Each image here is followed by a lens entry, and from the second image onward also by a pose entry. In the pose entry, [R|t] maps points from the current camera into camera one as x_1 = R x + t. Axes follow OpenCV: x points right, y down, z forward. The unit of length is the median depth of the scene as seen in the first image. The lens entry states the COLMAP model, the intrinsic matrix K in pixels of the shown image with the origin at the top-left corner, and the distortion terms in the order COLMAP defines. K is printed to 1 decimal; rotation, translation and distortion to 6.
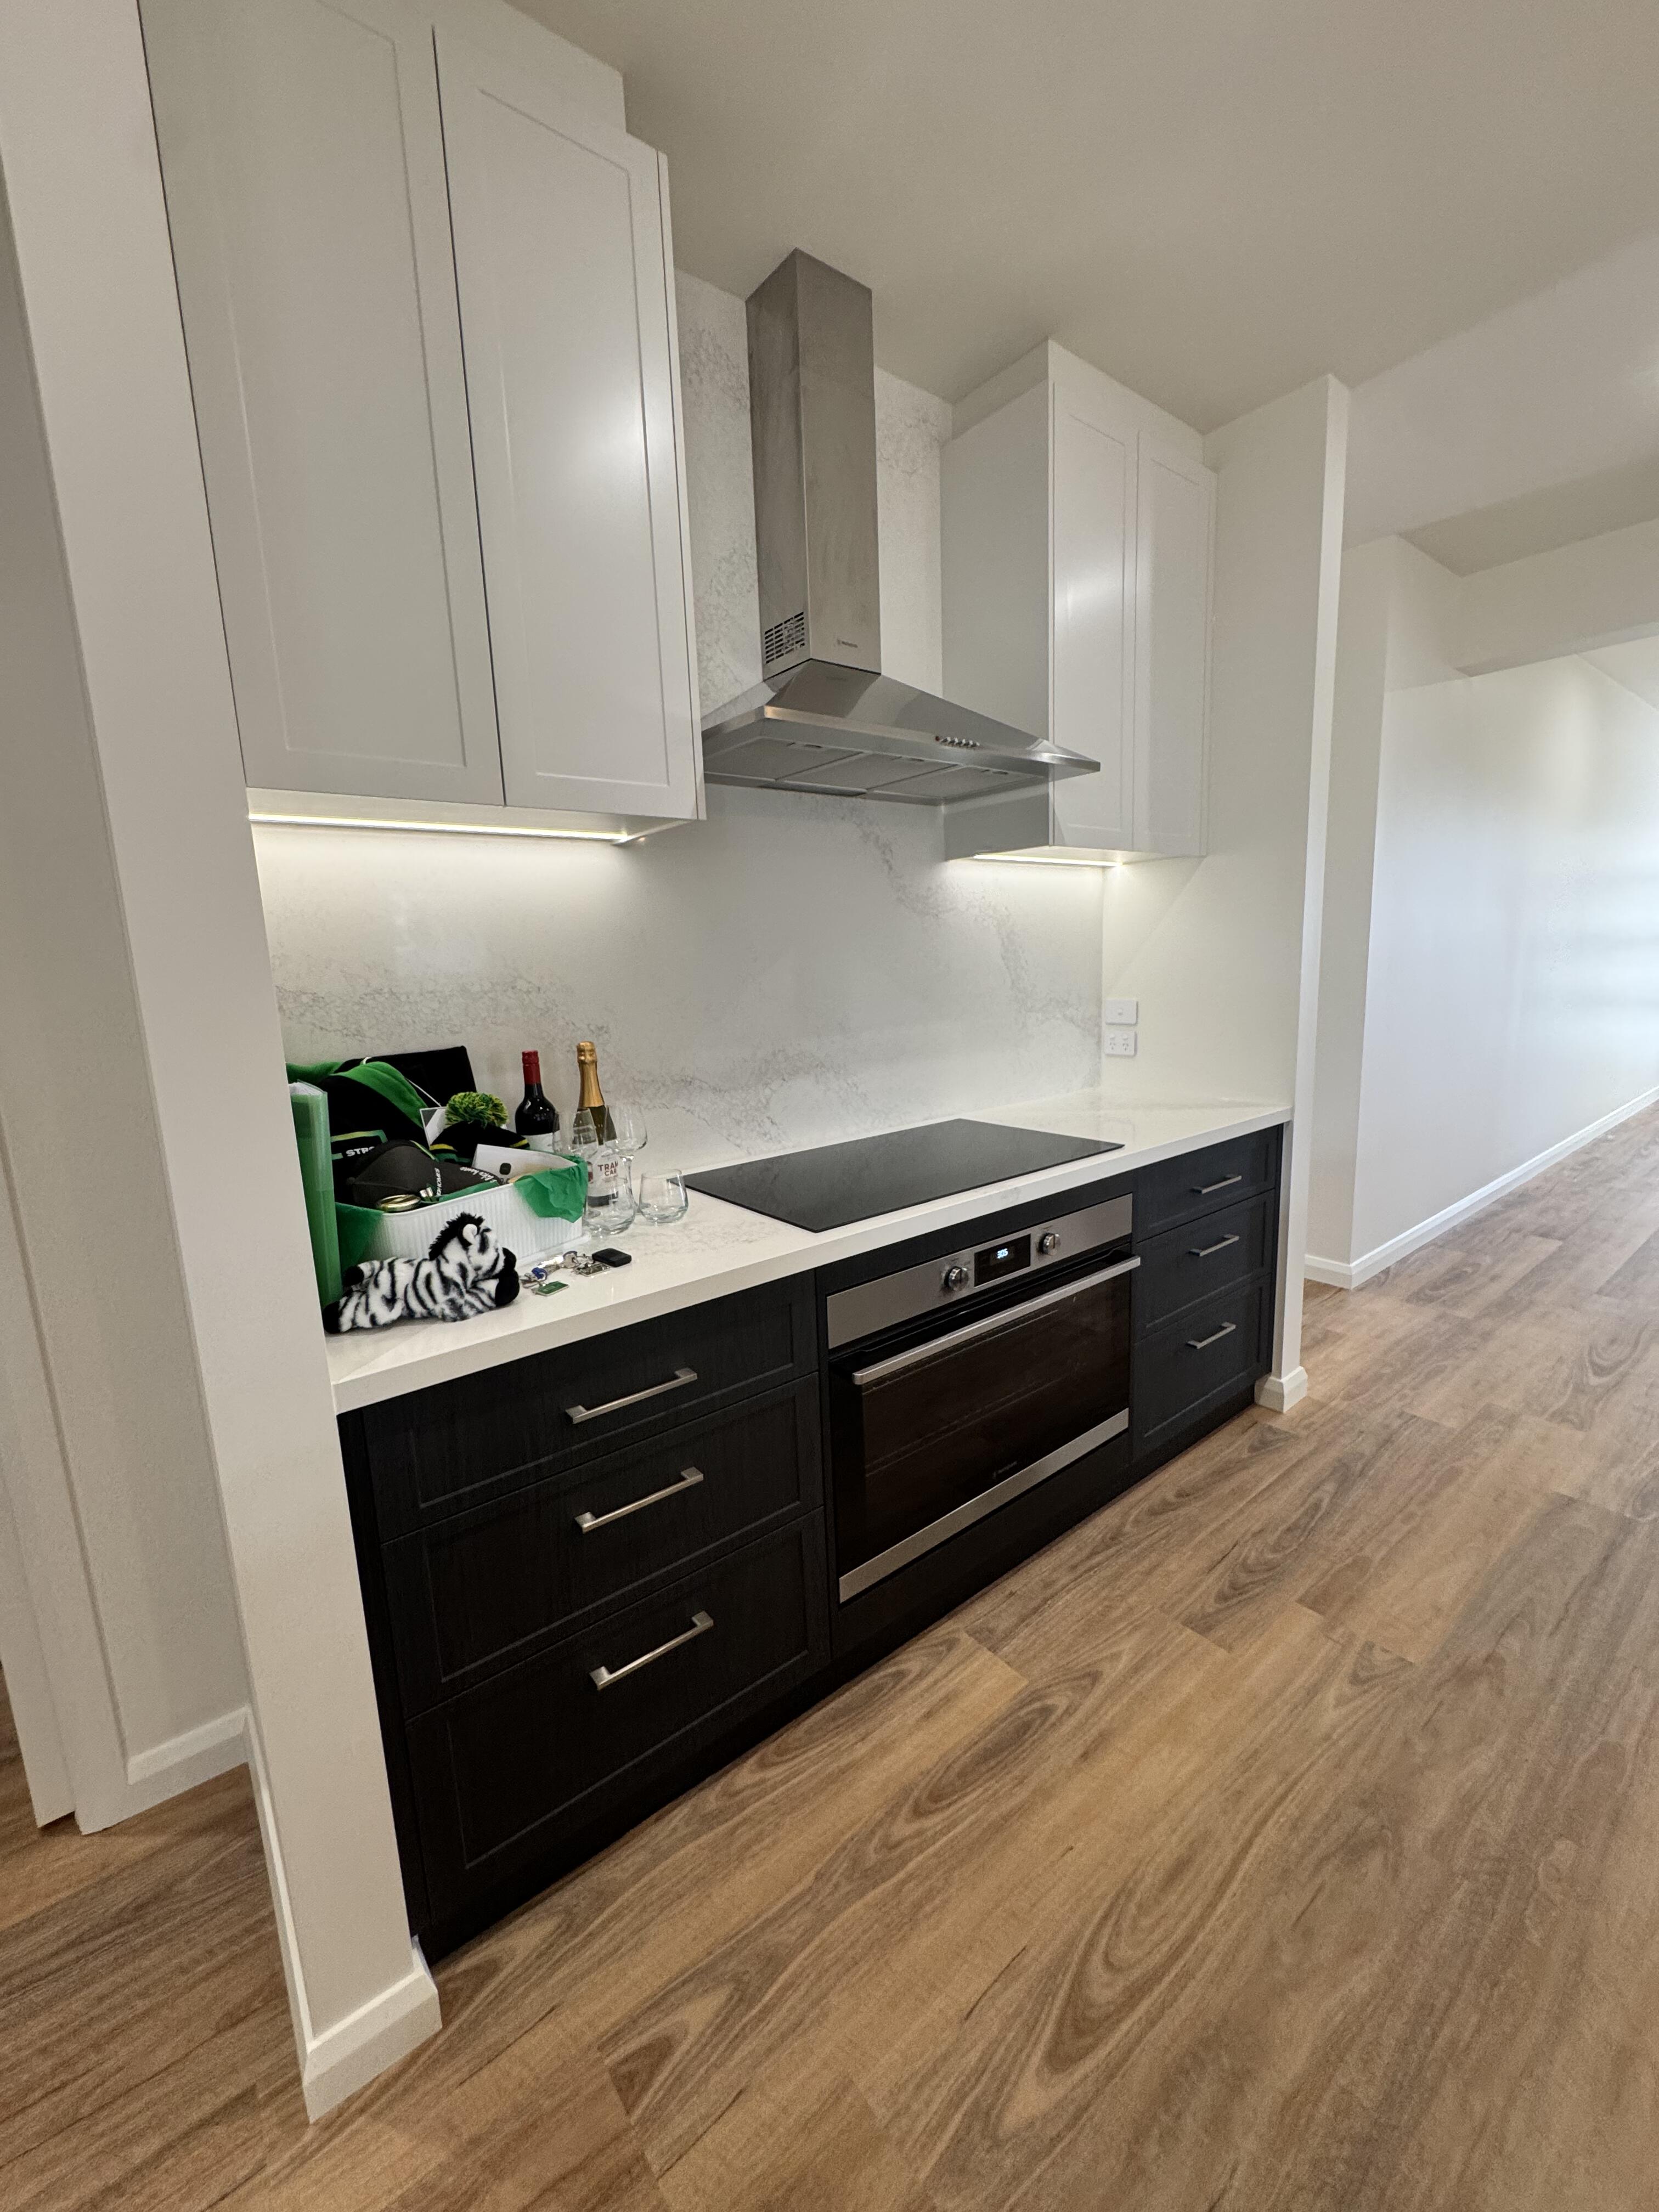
lens RADIAL K [[892.9, 0, 828.0], [0, 892.9, 1104.0], [0, 0, 1]] dist [-0.001783, 0.000127]
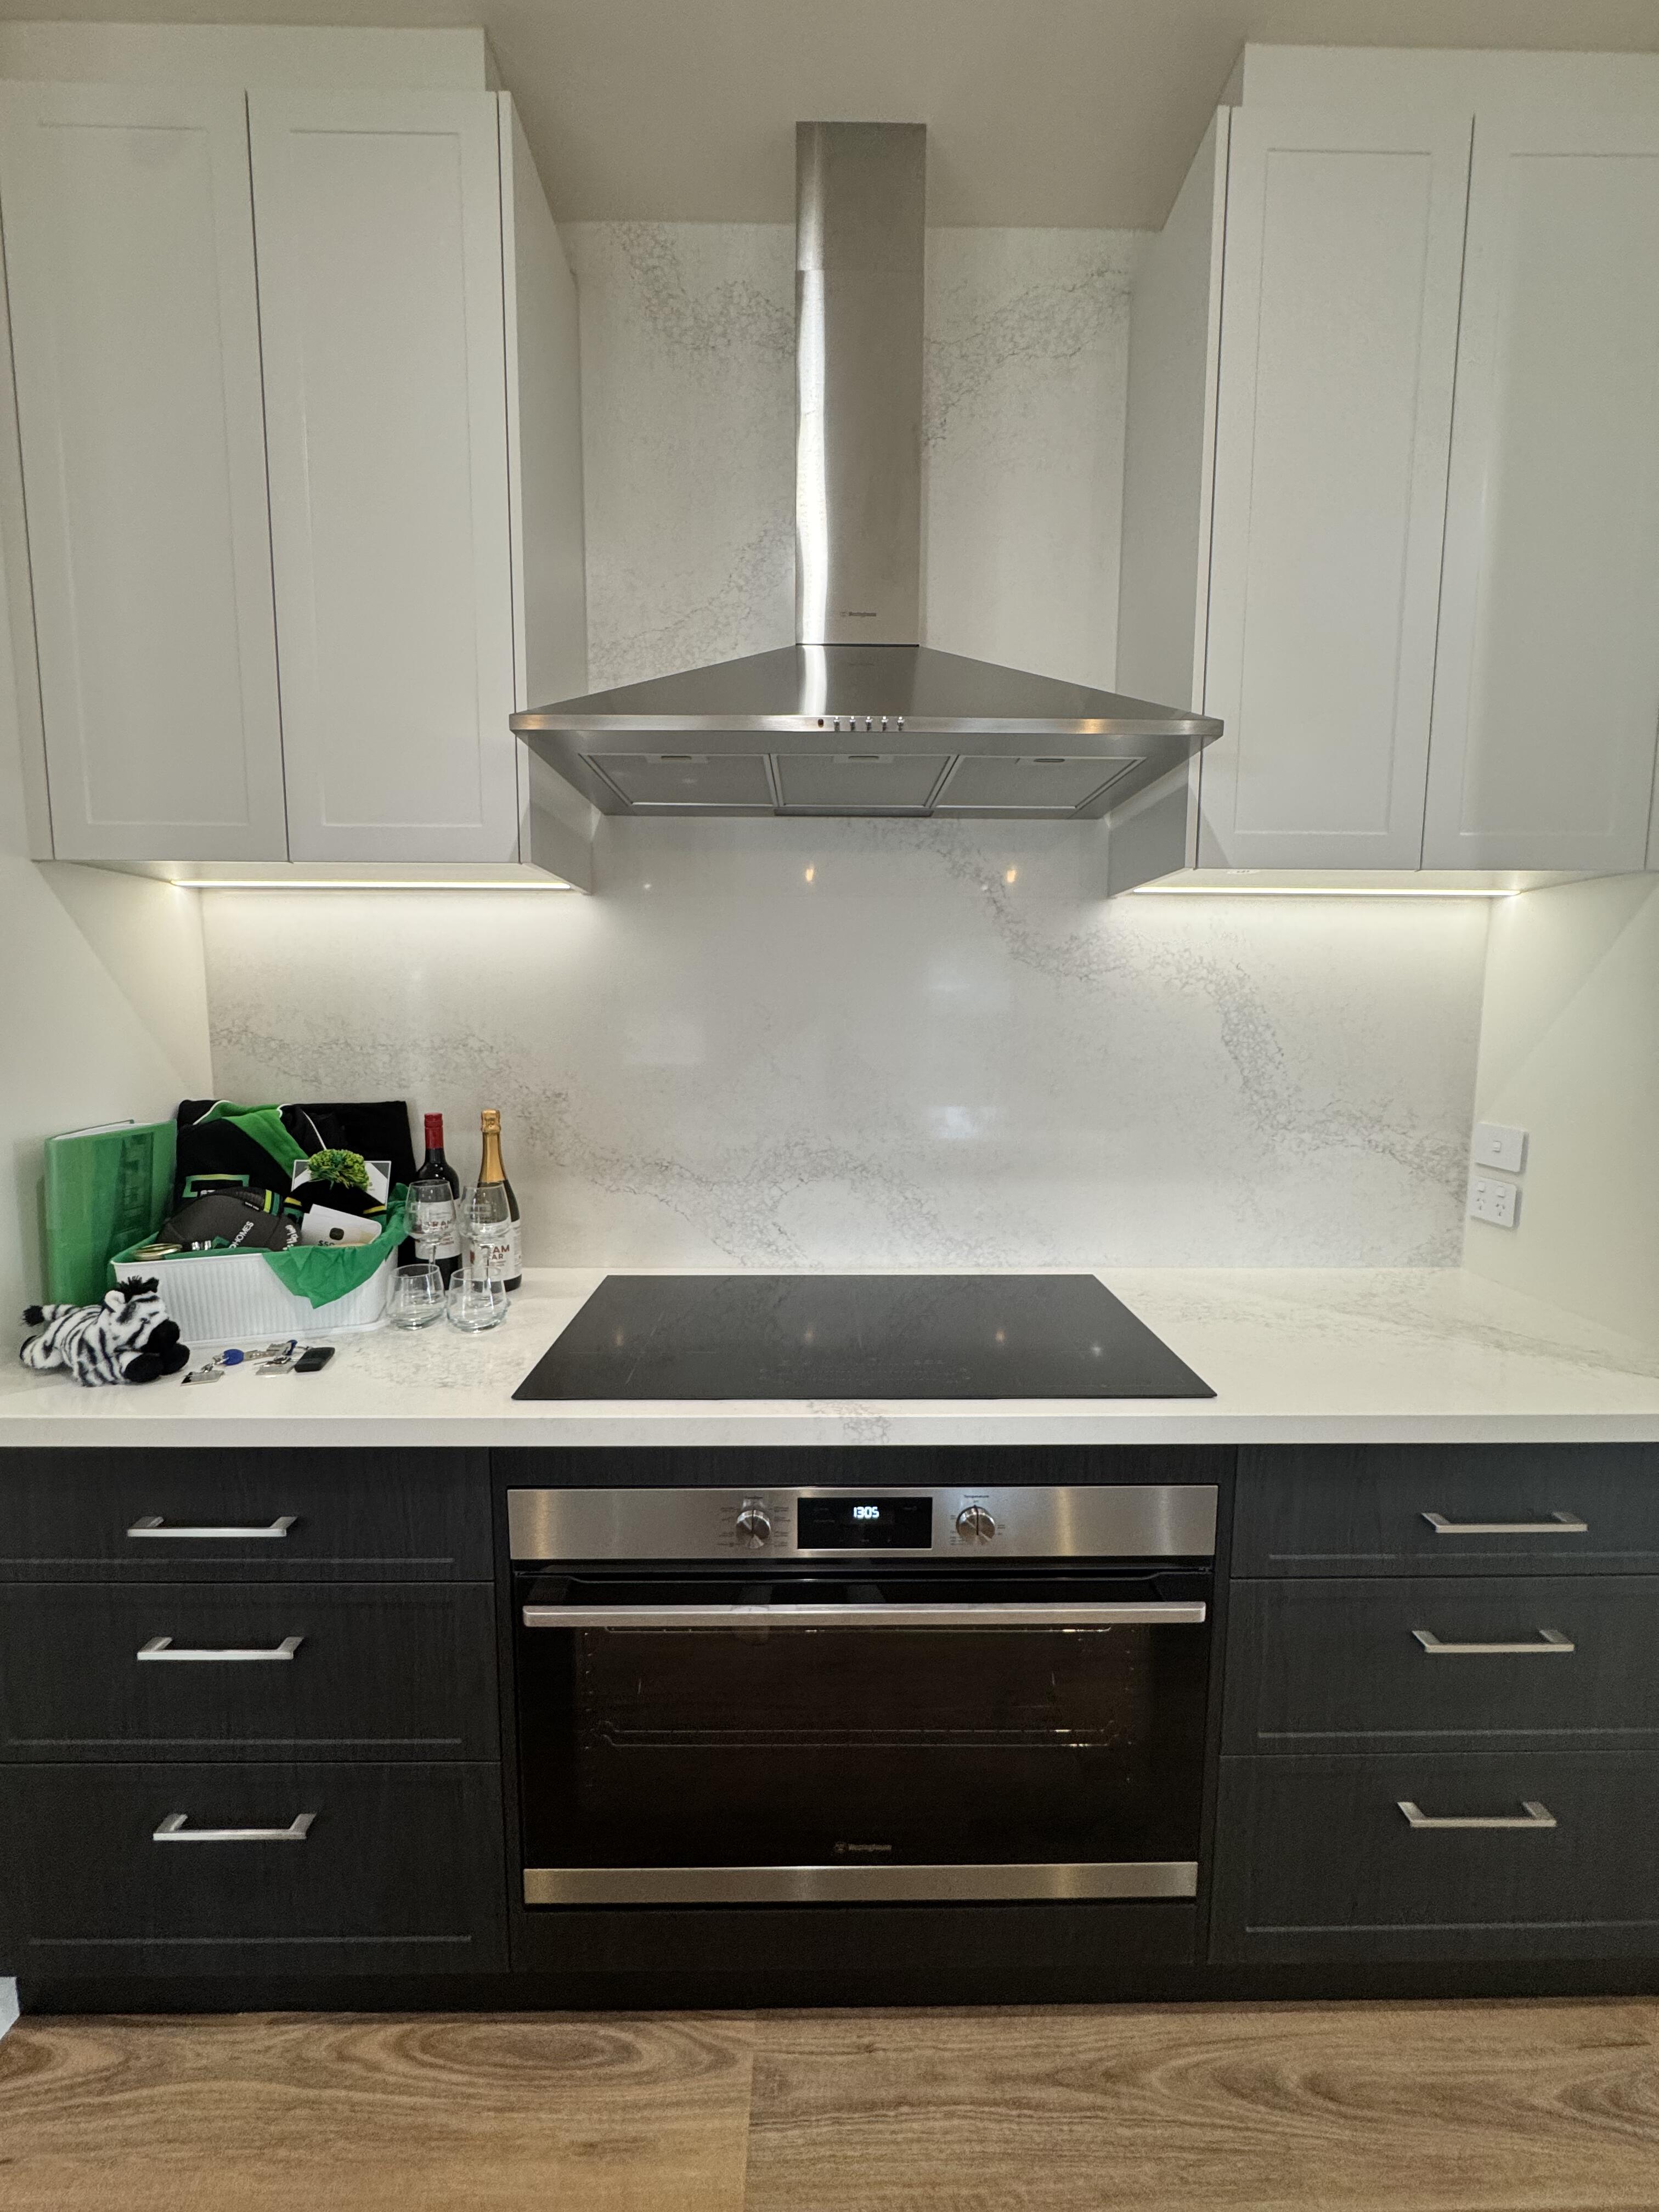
lens RADIAL K [[892.9, 0, 828.0], [0, 892.9, 1104.0], [0, 0, 1]] dist [-0.001783, 0.000127]
pose [[0.789563, 0.107467, -0.604186, 0.473123], [-0.134999, 0.990846, -0.000176, -0.104476], [0.598637, 0.081703, 0.796843, 0.409535]]
